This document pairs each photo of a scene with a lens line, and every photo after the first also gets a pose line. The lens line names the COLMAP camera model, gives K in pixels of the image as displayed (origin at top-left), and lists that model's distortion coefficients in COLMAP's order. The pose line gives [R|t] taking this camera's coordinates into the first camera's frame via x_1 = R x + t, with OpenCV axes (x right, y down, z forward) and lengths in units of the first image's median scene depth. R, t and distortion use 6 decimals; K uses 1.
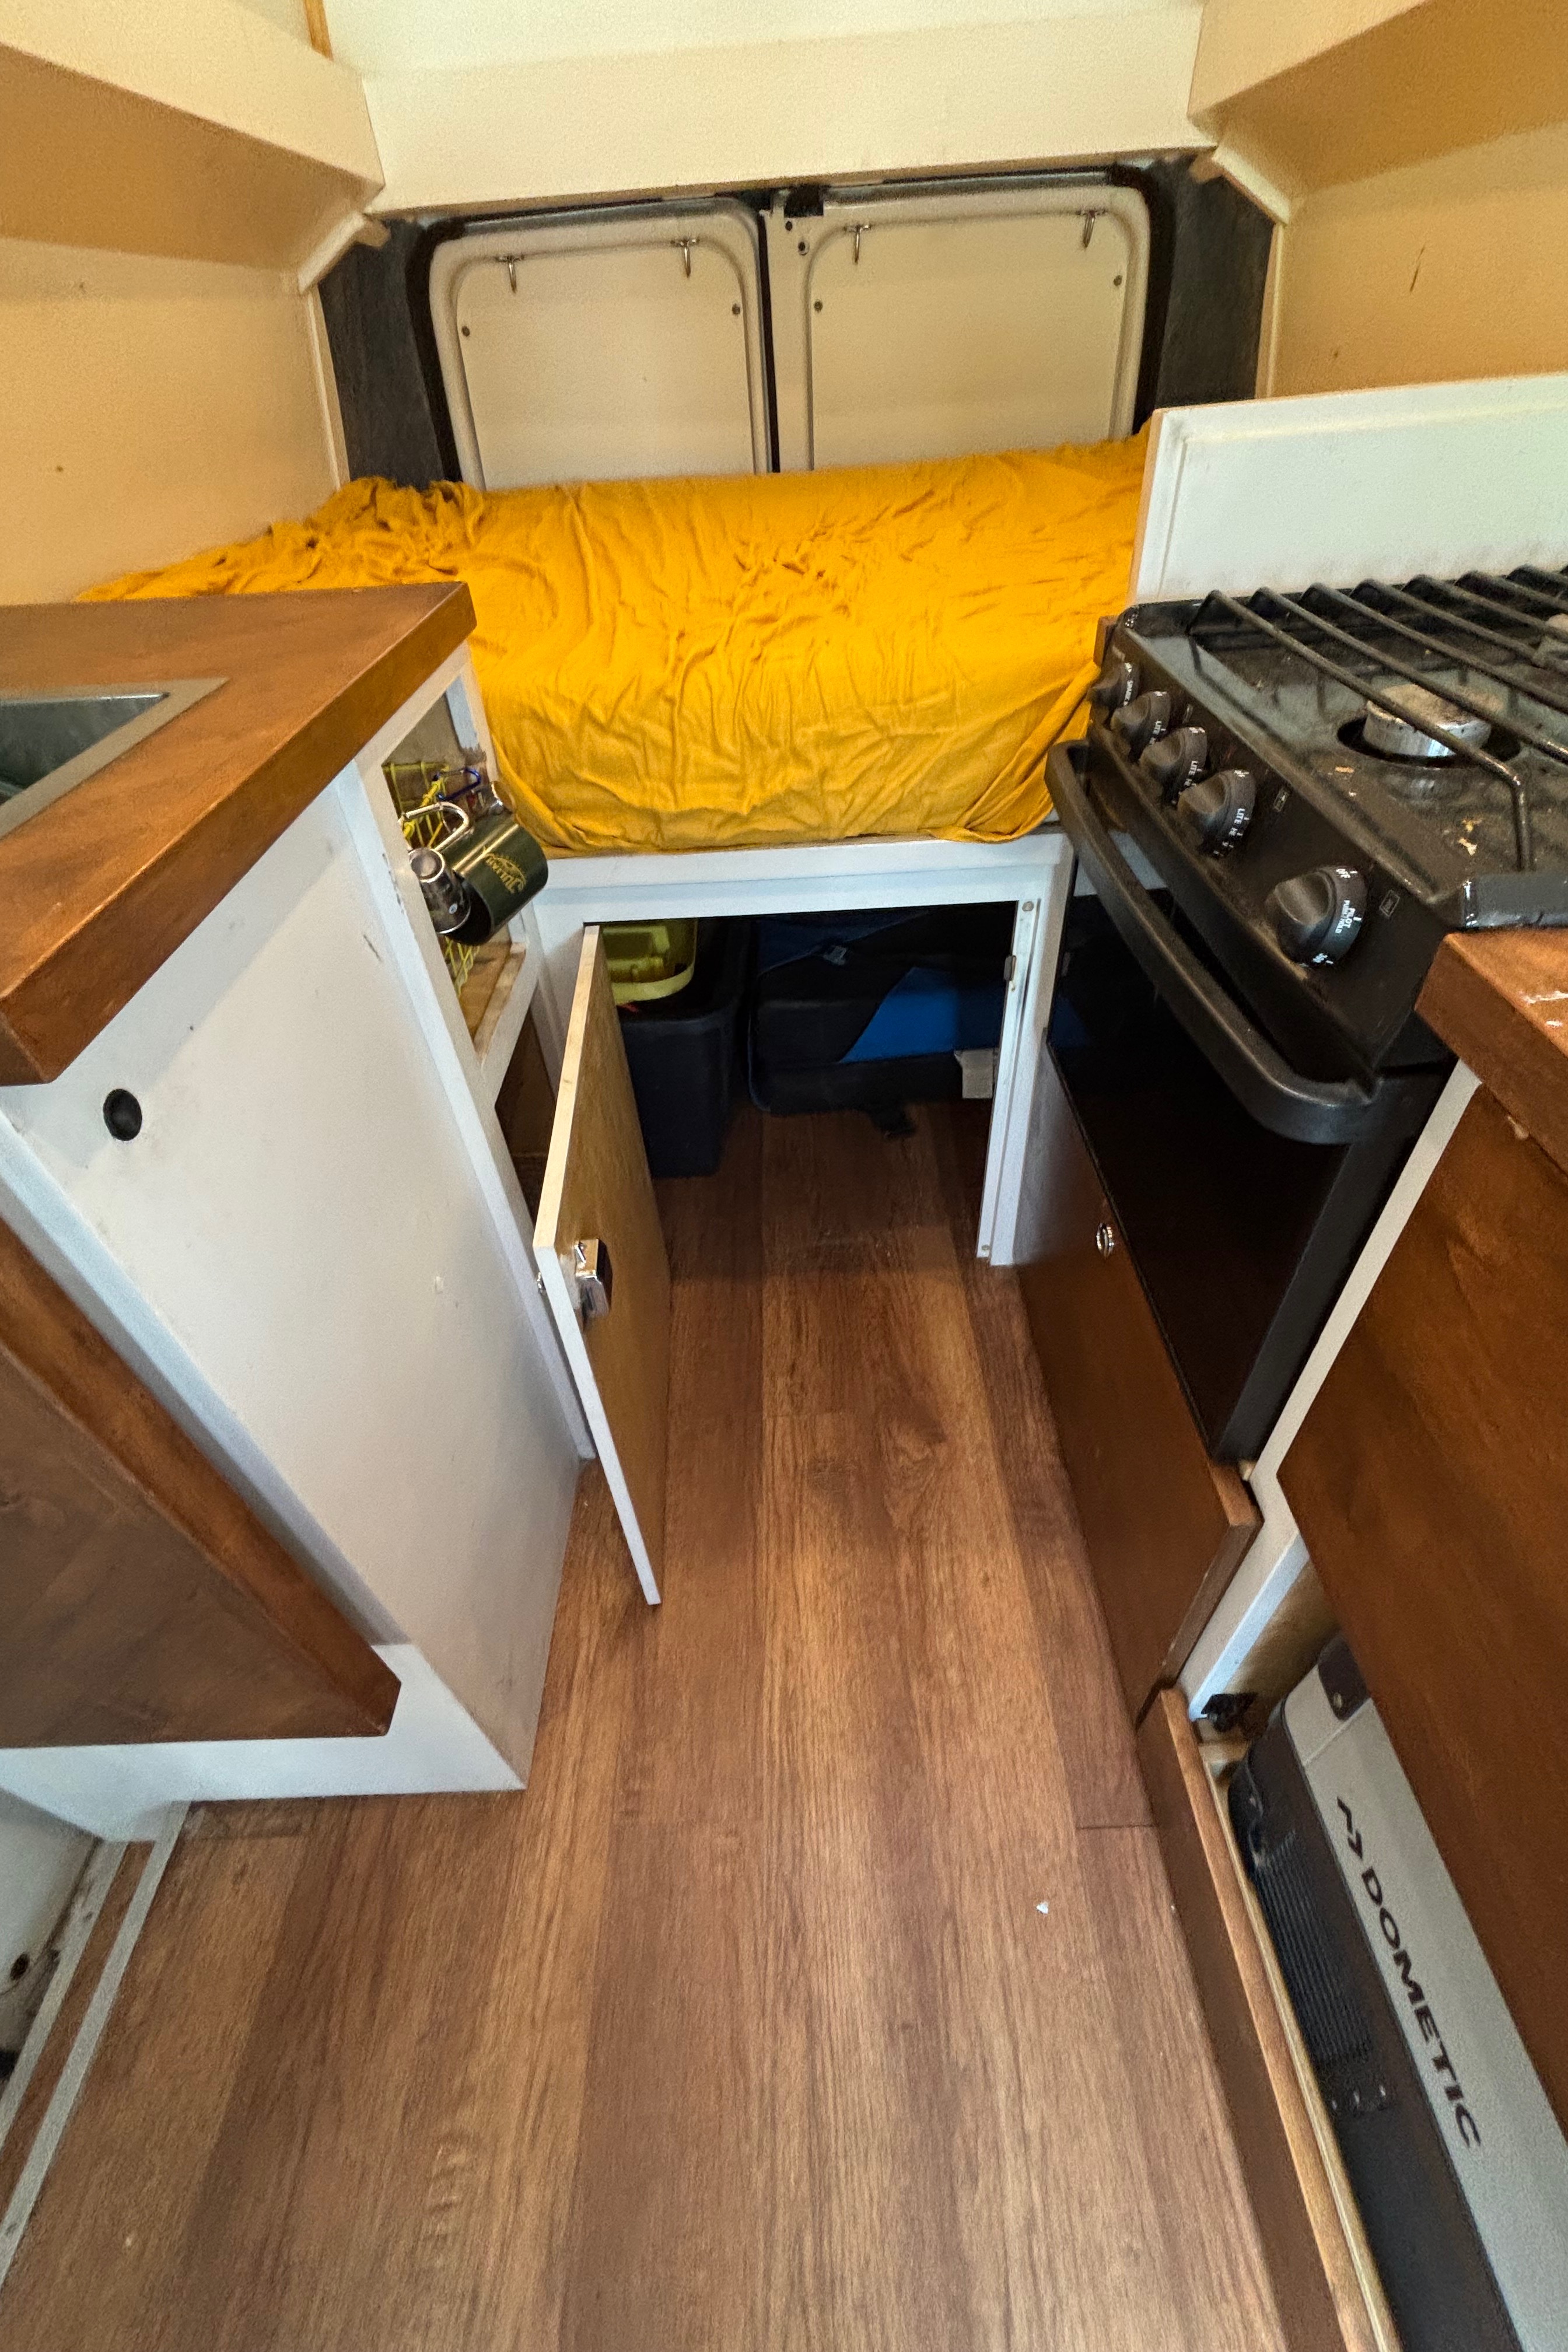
lens RADIAL K [[952.6, 0, 791.6], [0, 952.6, 1182.1], [0, 0, 1]] dist [-0.002951, 0.000871]
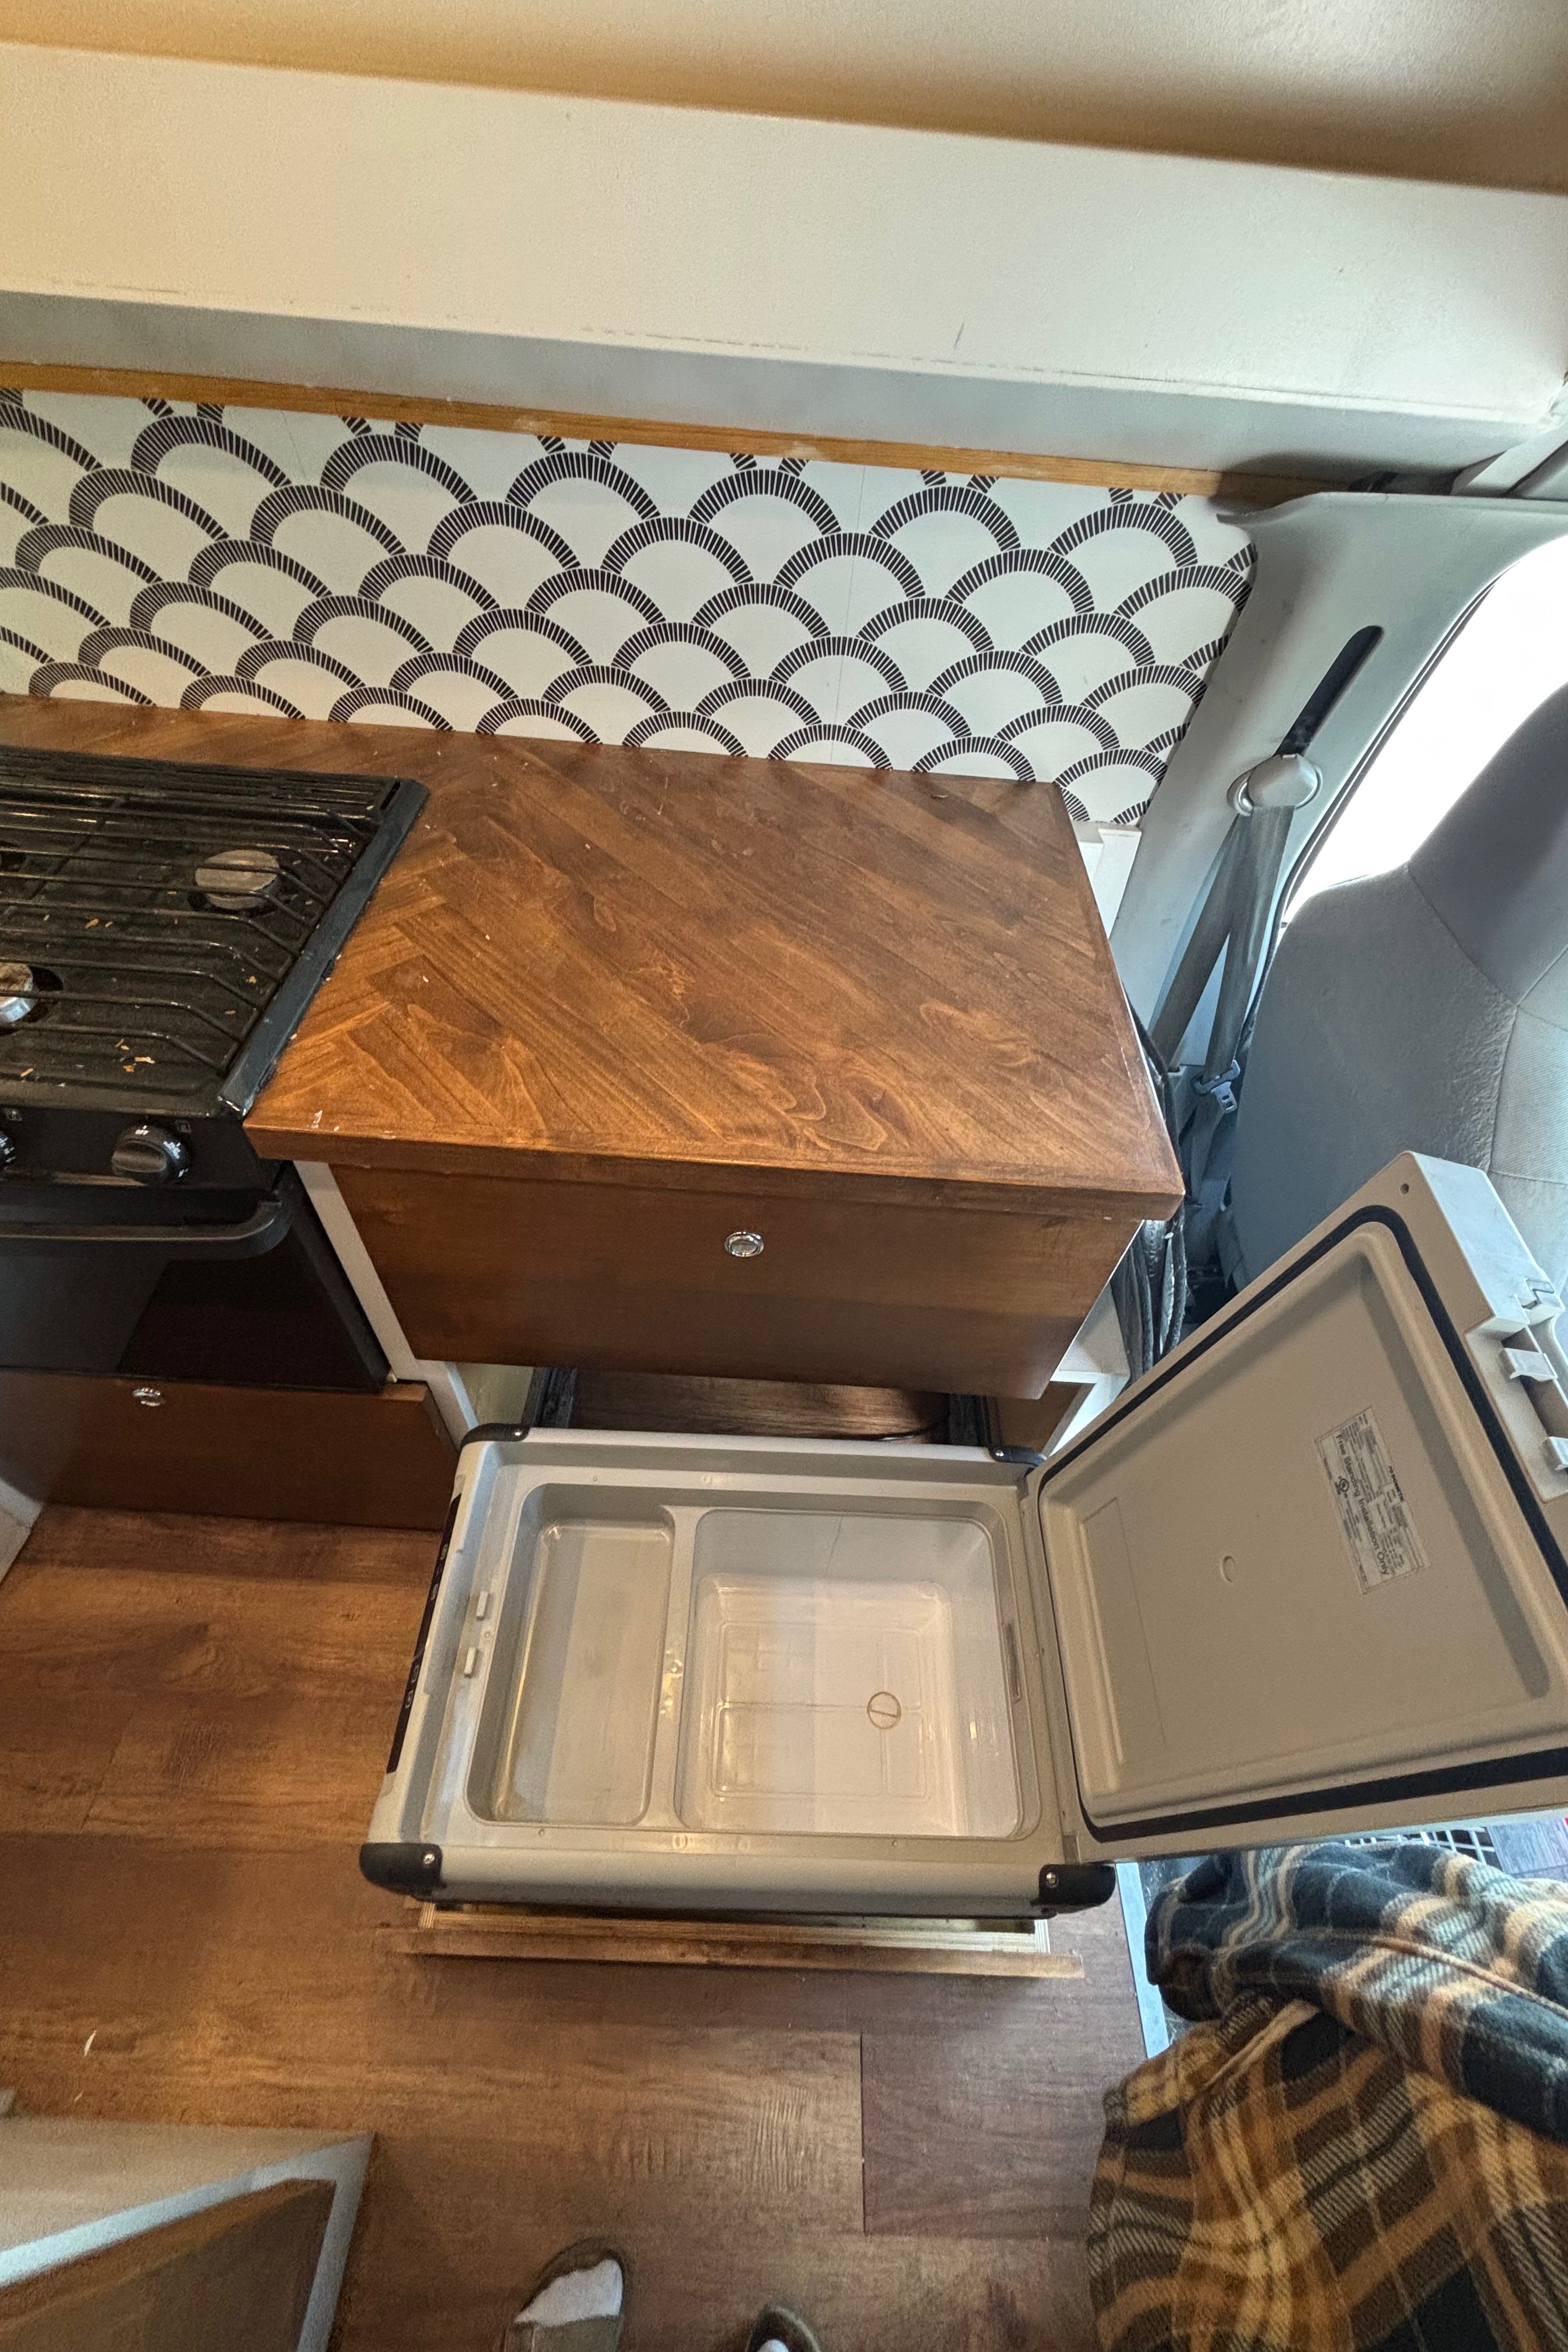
lens RADIAL K [[952.6, 0, 791.3], [0, 952.6, 1194.1], [0, 0, 1]] dist [-0.002951, 0.000871]
pose [[0.041852, -0.721502, 0.691146, -0.254036], [0.615370, 0.563589, 0.551079, -0.232836], [-0.787127, 0.402247, 0.467578, -0.251739]]
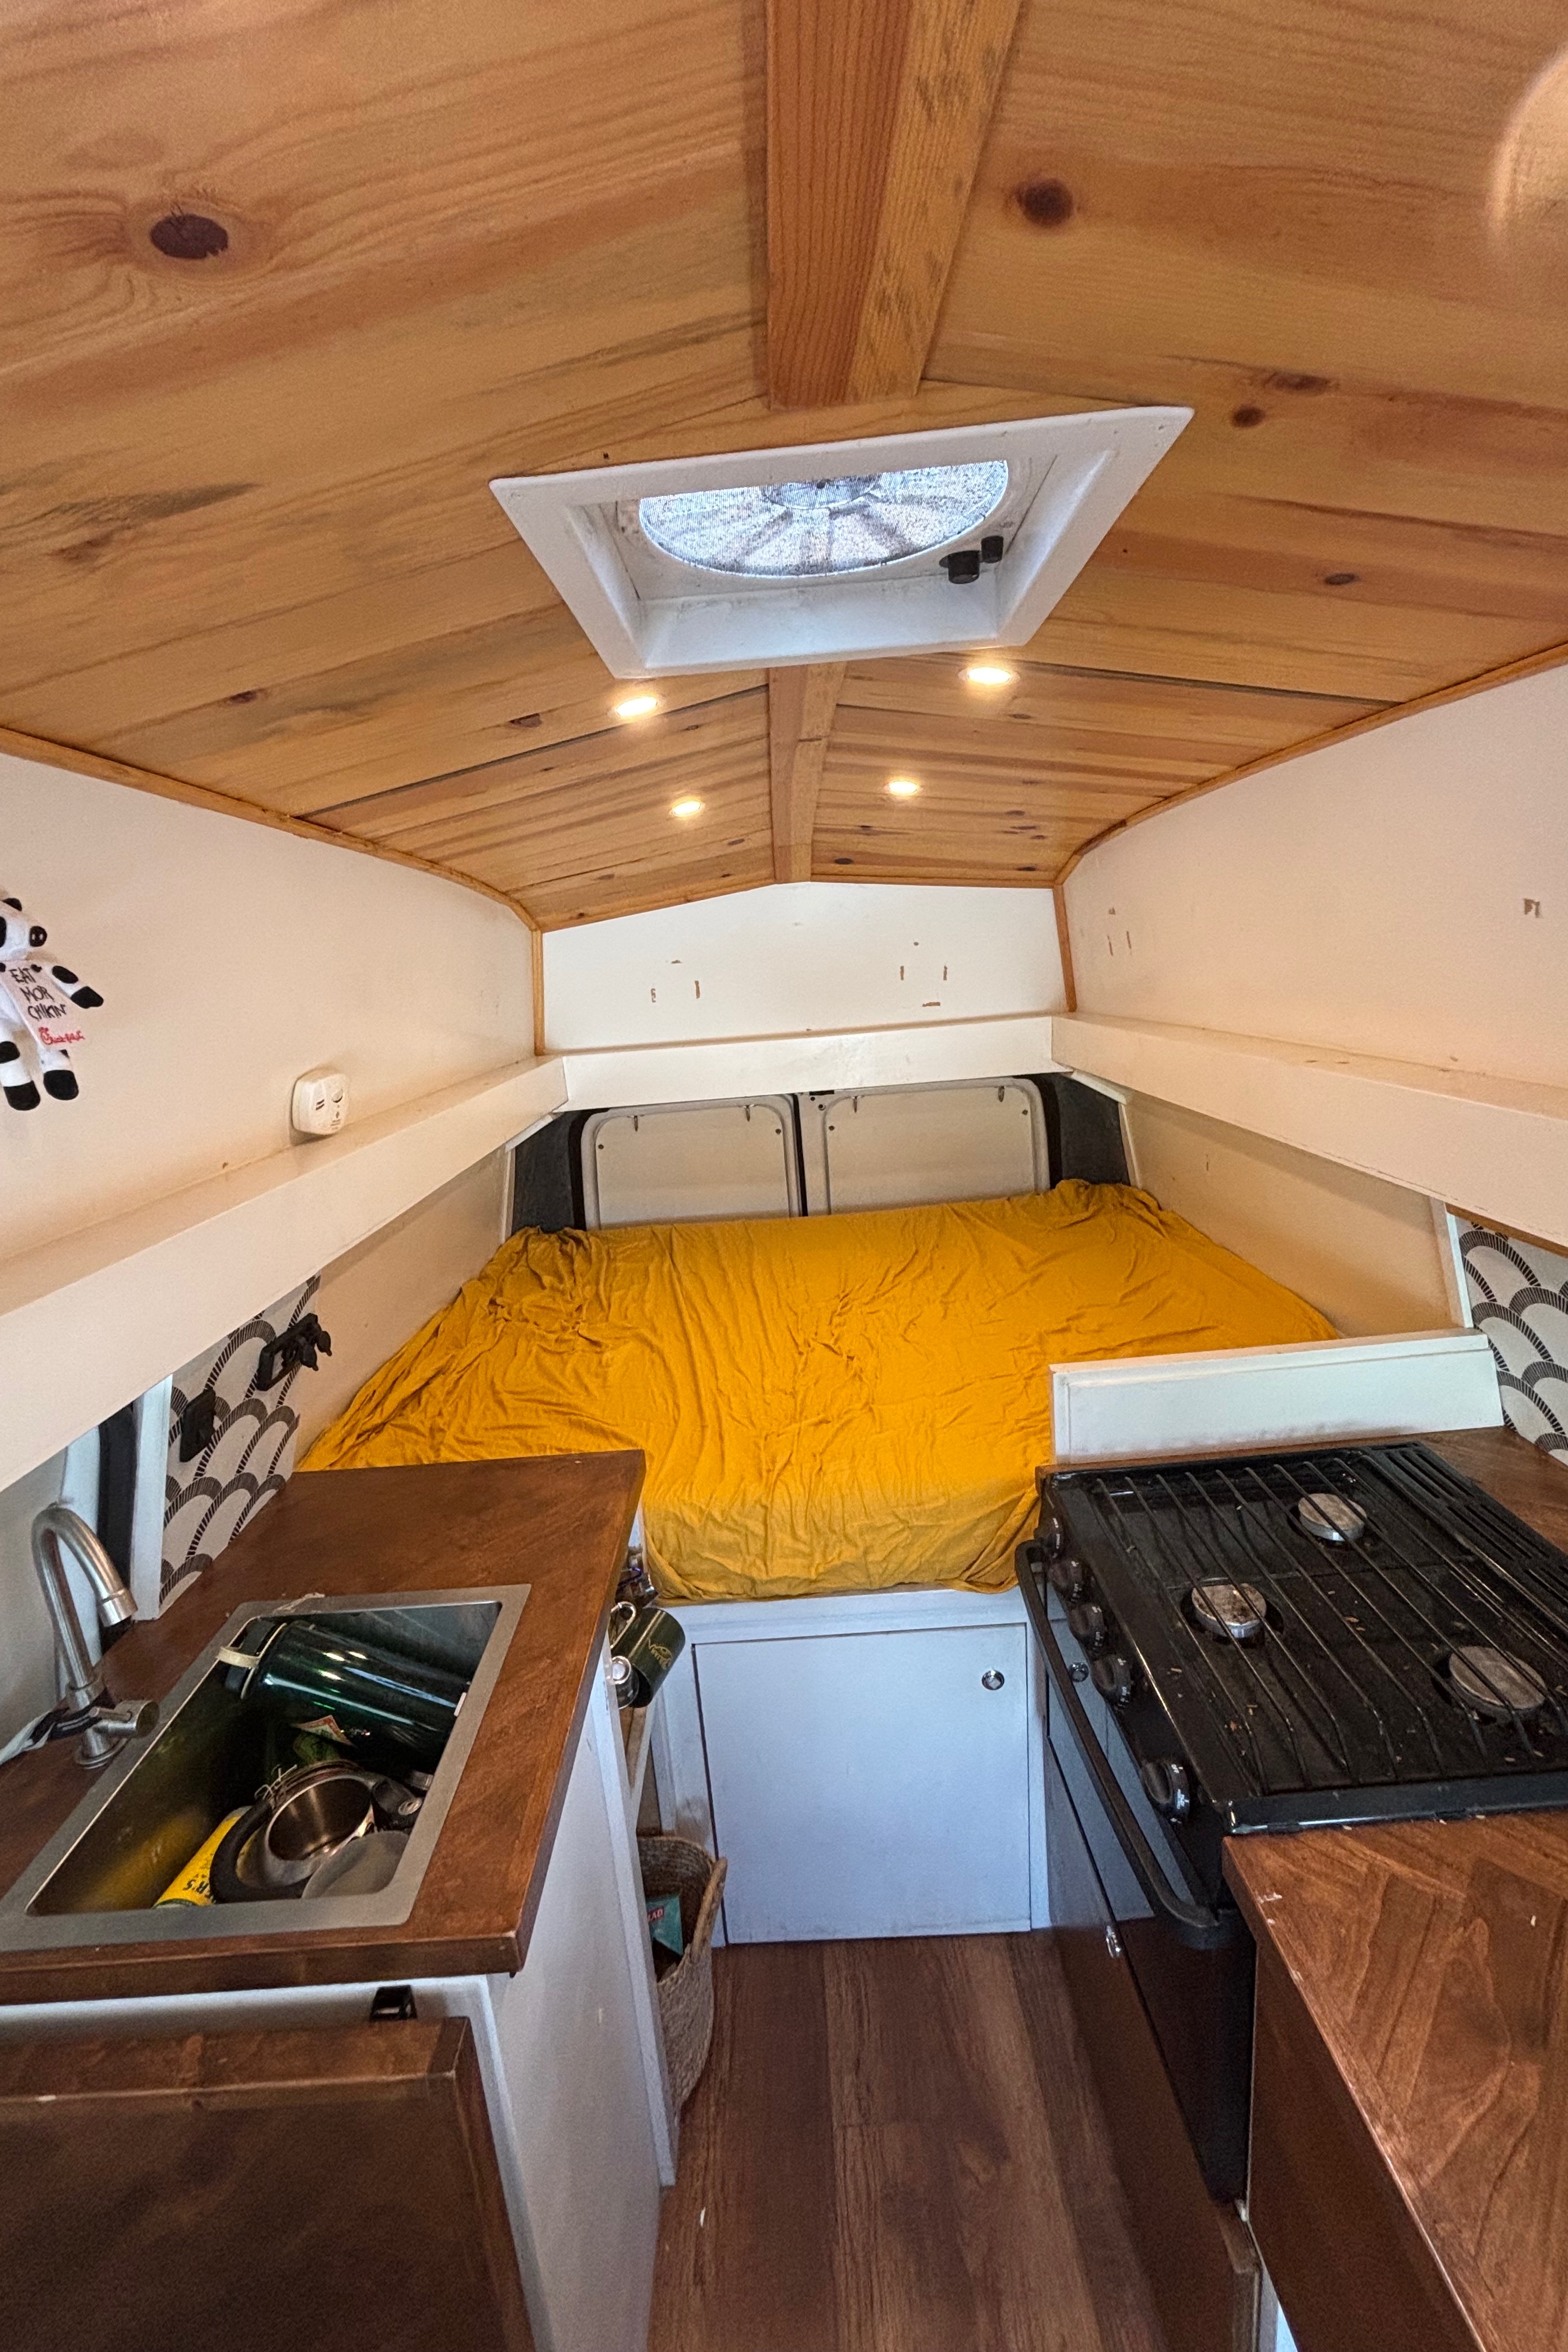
lens RADIAL K [[952.6, 0, 791.0], [0, 952.6, 1171.0], [0, 0, 1]] dist [-0.002951, 0.000871]
pose [[0.999718, -0.023304, -0.004583, -0.063091], [0.018142, 0.873843, -0.485870, -0.226058], [0.015327, 0.485650, 0.874019, -0.585644]]
